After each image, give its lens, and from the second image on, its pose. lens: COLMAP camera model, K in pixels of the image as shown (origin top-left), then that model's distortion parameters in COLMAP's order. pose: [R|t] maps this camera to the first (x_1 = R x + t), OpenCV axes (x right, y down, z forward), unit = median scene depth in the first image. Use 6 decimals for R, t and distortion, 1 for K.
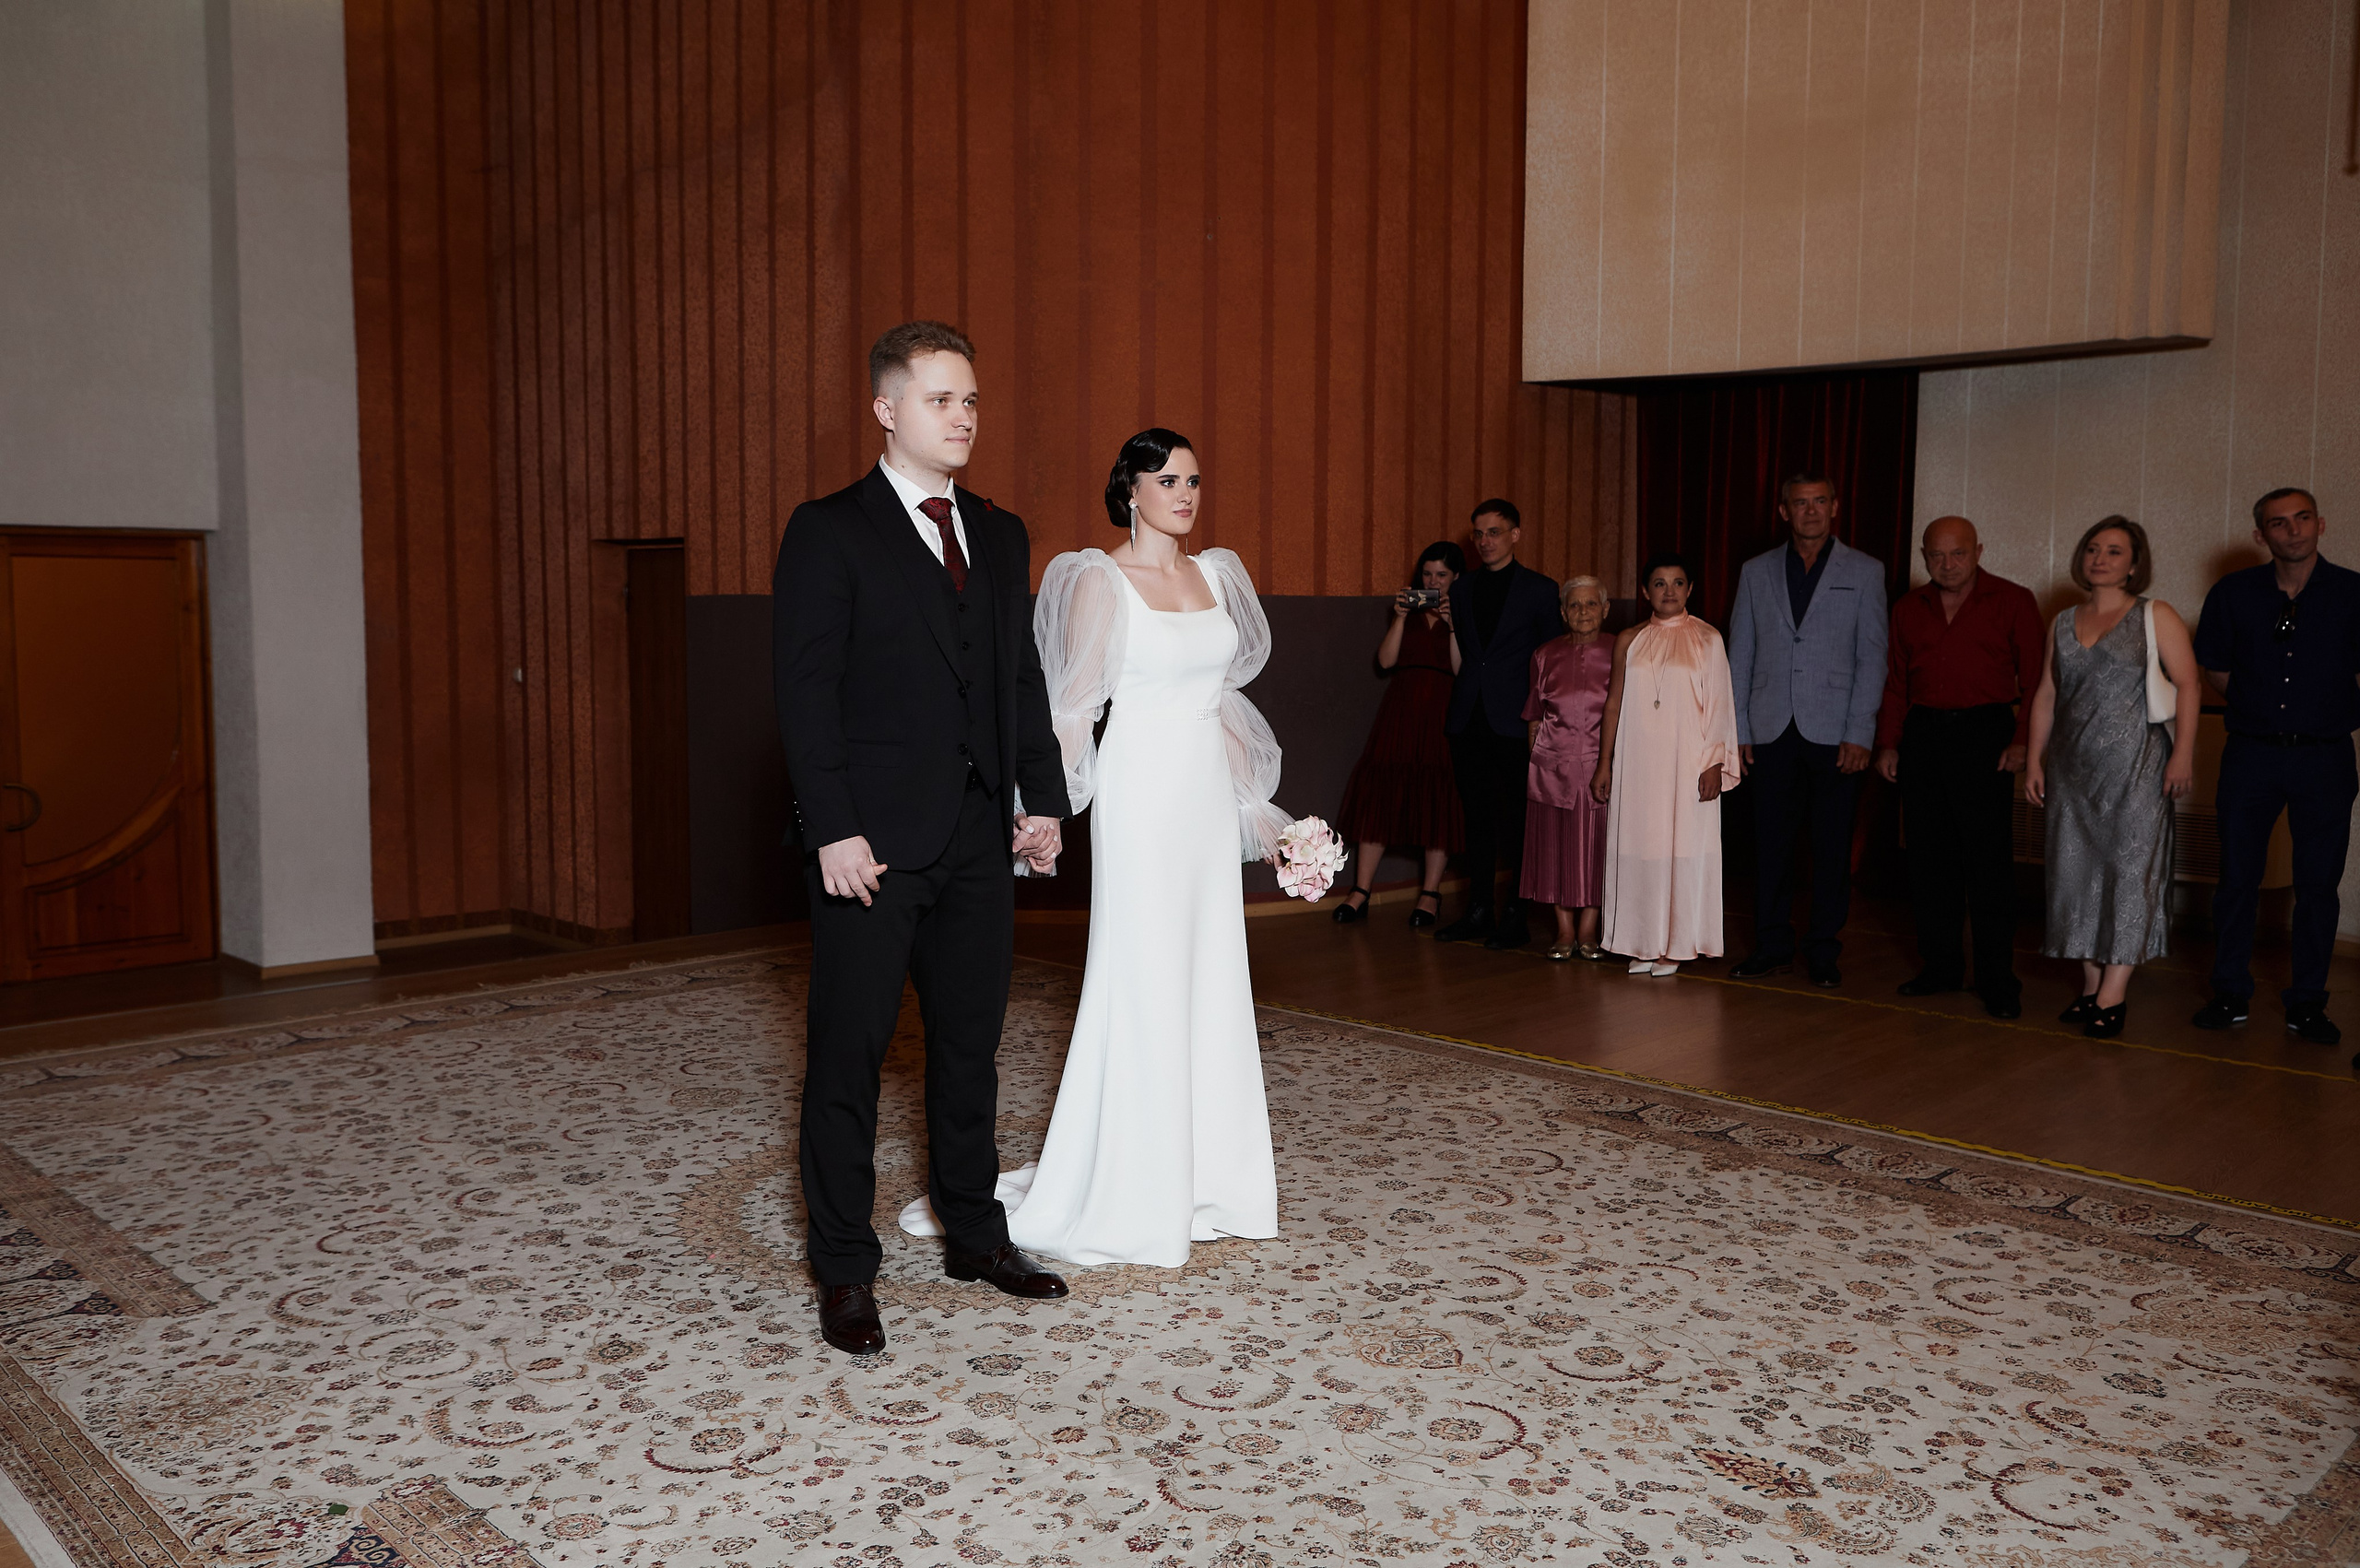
lens RADIAL K [[1868.7, 0, 1148.2], [0, 1868.7, 761.6], [0, 0, 1]] dist [0.001078, -0.004250]
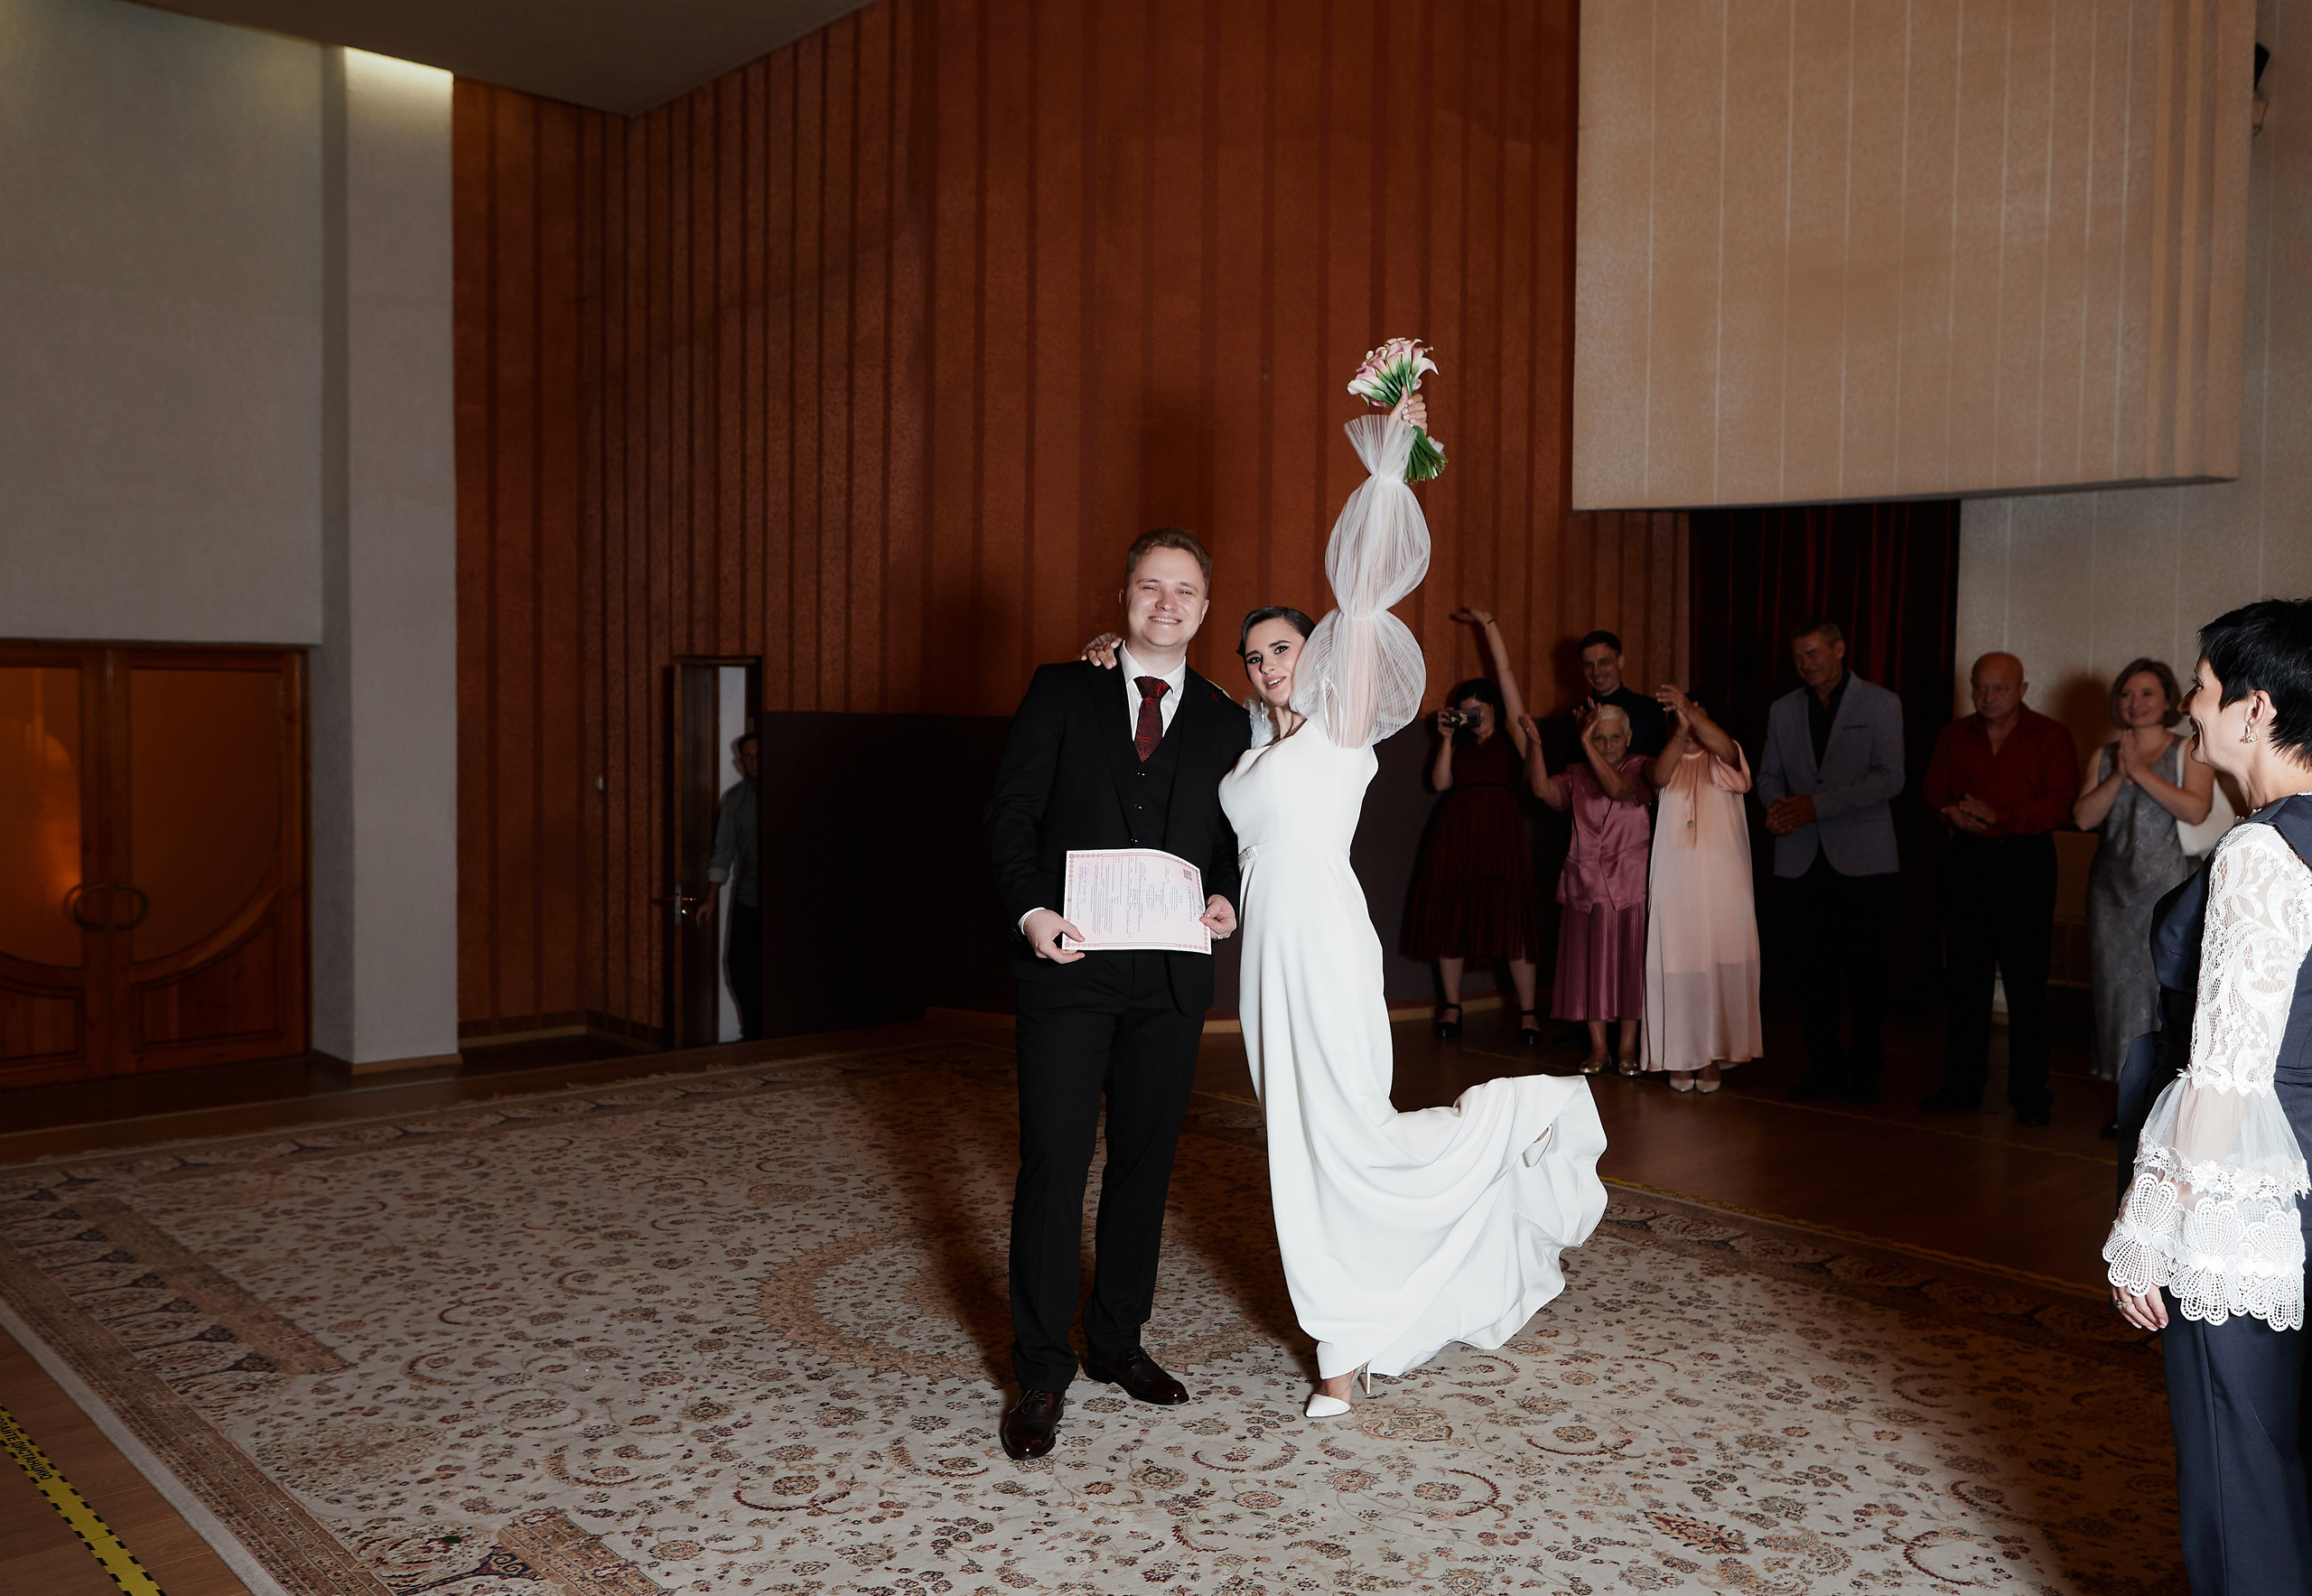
lens RADIAL K [[1928.4, 0, 1147.7], [0, 1928.4, 787.3], [0, 0, 1]] dist [-0.003998, 0.006724]
pose [[0.999181, 0.008797, -0.039506, 0.023819], [-0.010290, 0.999234, -0.037754, -0.019992], [0.039143, 0.038130, 0.998506, -0.154269]]
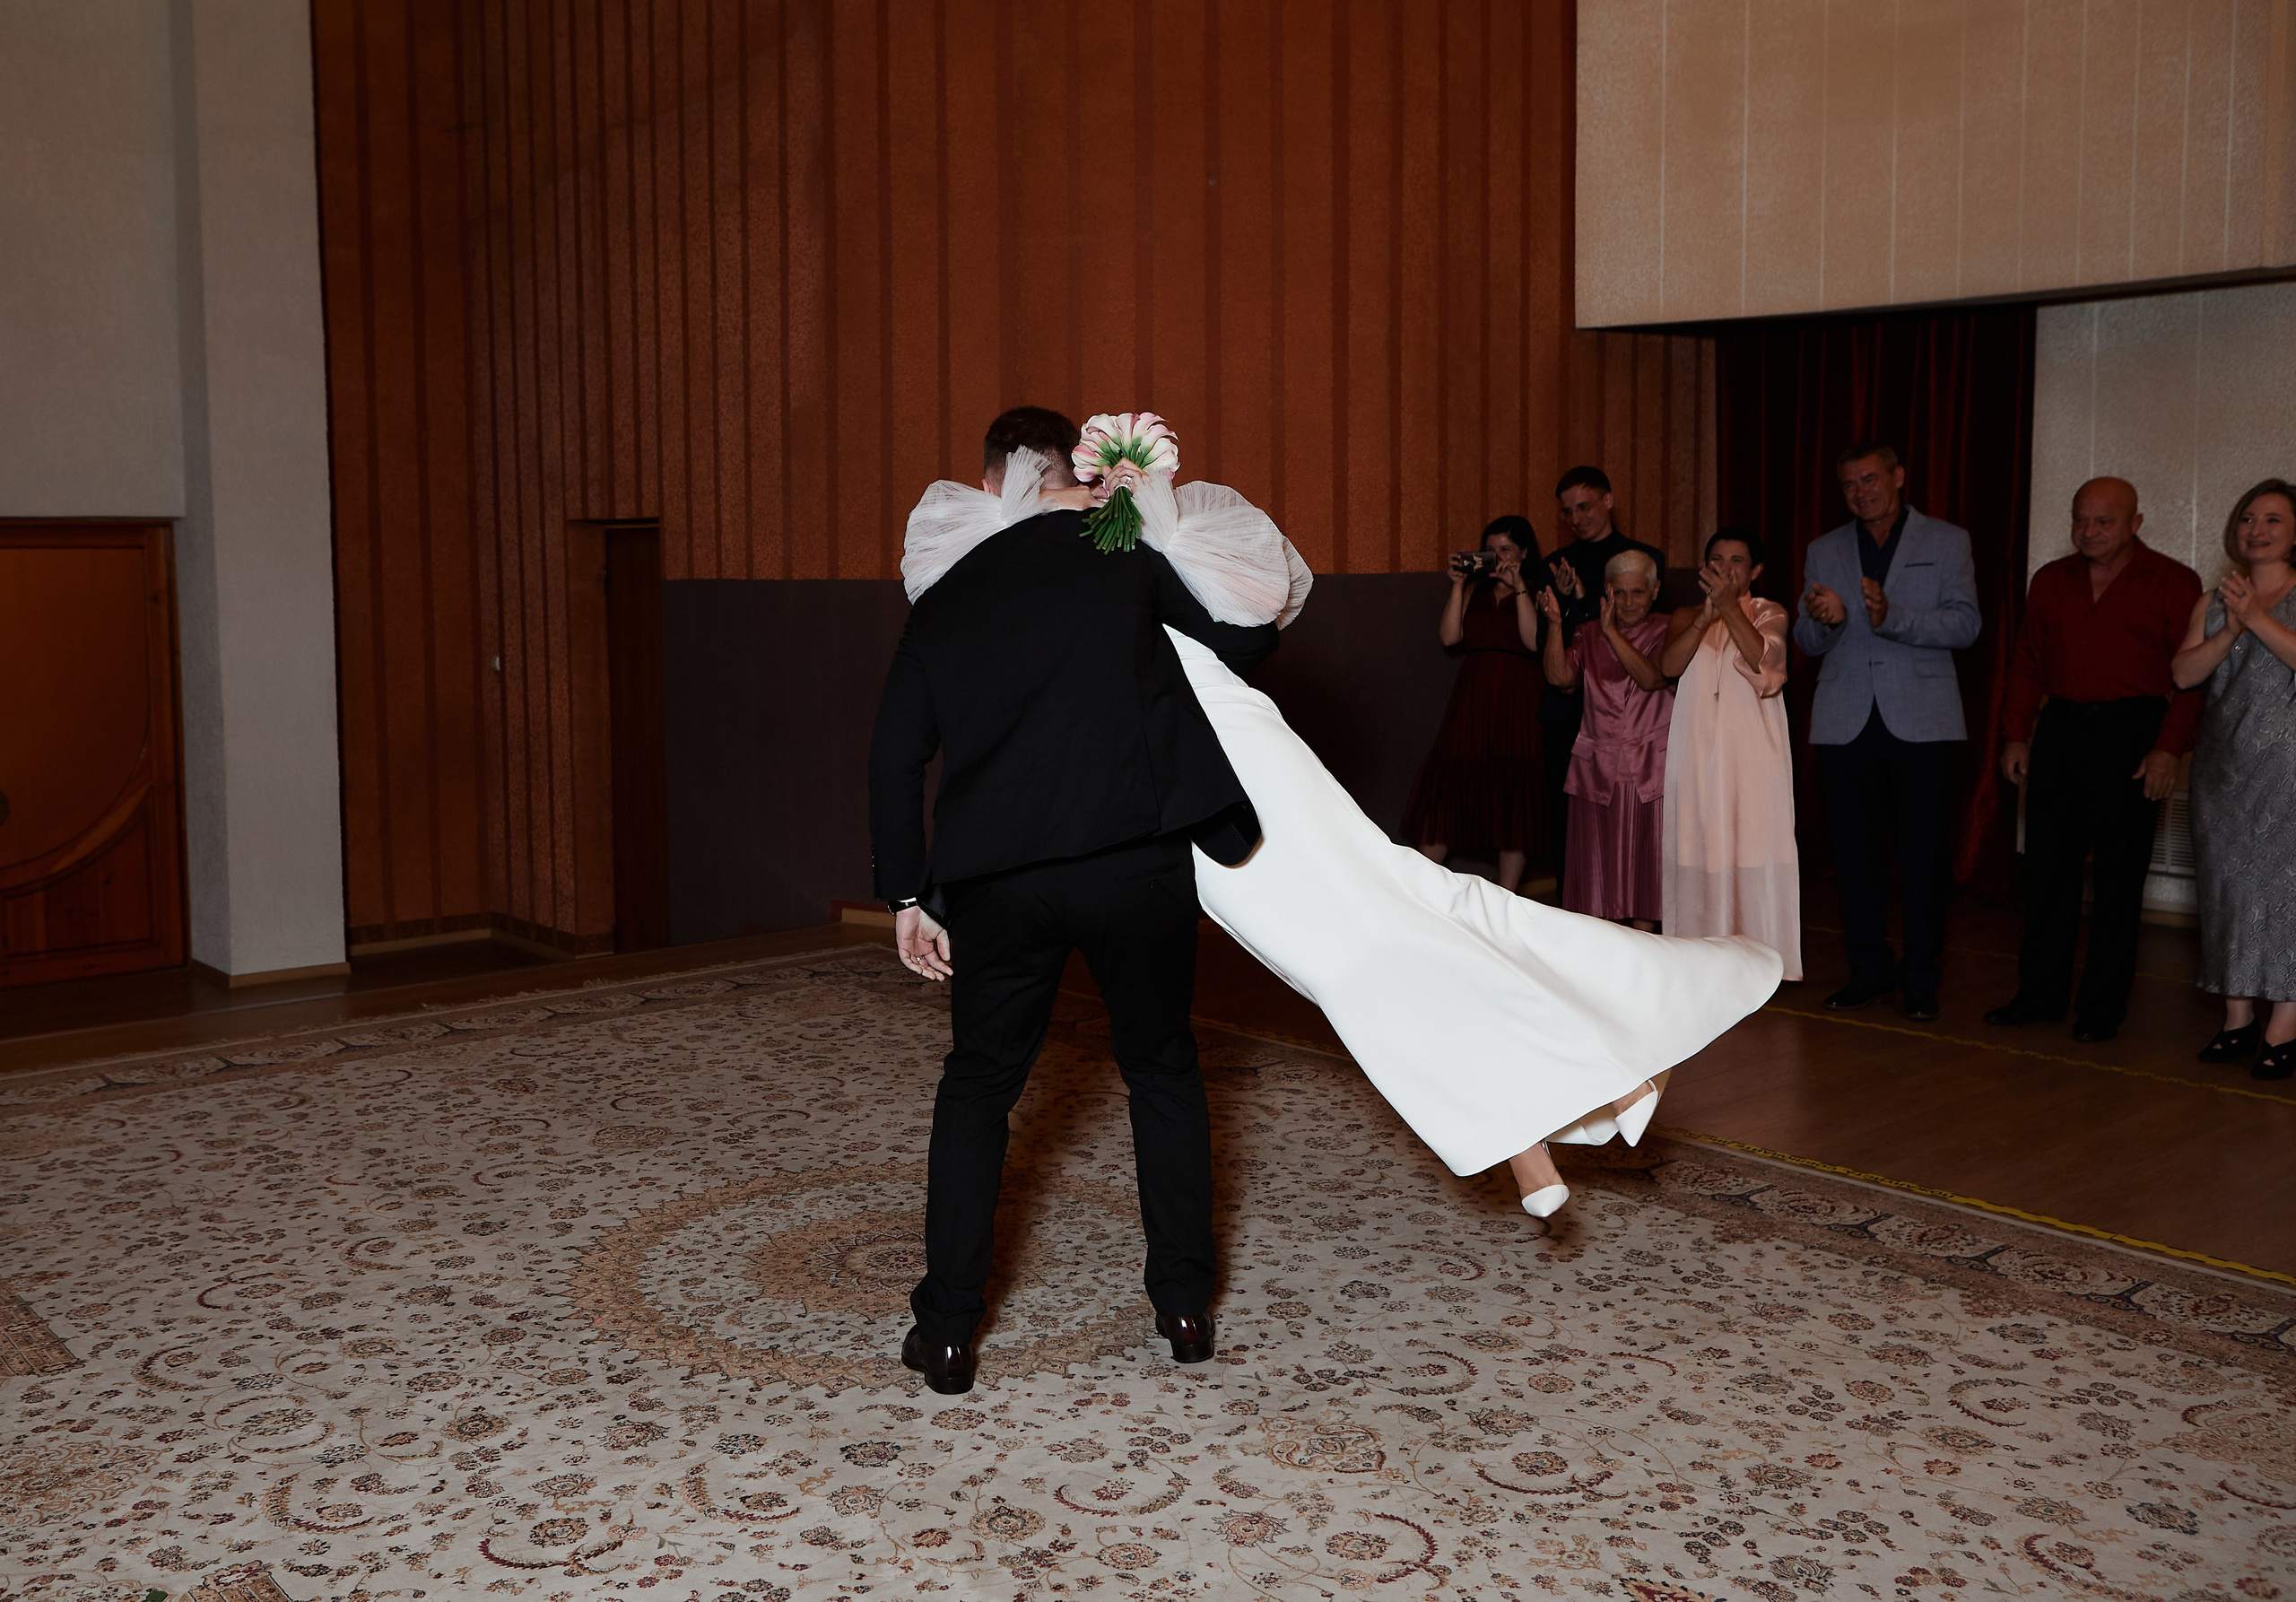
lens RADIAL K [[2055.6, 0, 1018.8], [0, 2055.6, 718.3], [0, 0, 1]] dist [0.006554, -0.008093]
pose [[0.994875, -0.006555, -0.100903, 0.082170], [0.005847, 0.999956, -0.007308, -0.028046], [0.100947, 0.006681, 0.994869, -0.005410]]
